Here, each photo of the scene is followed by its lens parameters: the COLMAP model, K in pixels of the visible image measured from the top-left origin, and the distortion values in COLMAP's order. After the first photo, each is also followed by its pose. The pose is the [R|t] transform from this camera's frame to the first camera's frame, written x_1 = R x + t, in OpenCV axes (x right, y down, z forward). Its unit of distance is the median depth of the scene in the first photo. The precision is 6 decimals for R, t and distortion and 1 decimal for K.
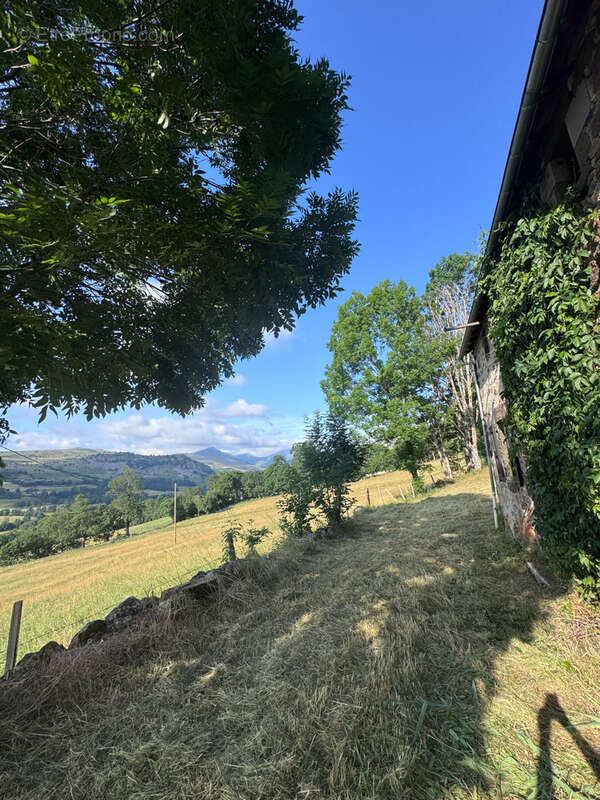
lens RADIAL K [[318.1, 0, 300.0], [0, 318.1, 400.0], [0, 0, 1]] dist [-0.003017, 0.000399]
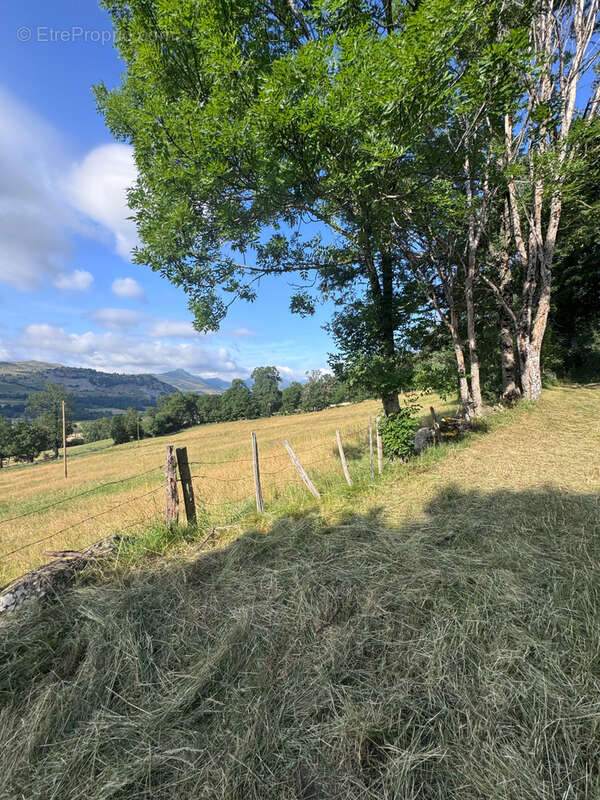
lens RADIAL K [[318.1, 0, 300.0], [0, 318.1, 400.0], [0, 0, 1]] dist [-0.003017, 0.000399]
pose [[0.994096, 0.054253, 0.093968, 0.041004], [-0.073710, 0.973182, 0.217906, 0.028250], [-0.079626, -0.223546, 0.971436, 0.117859]]
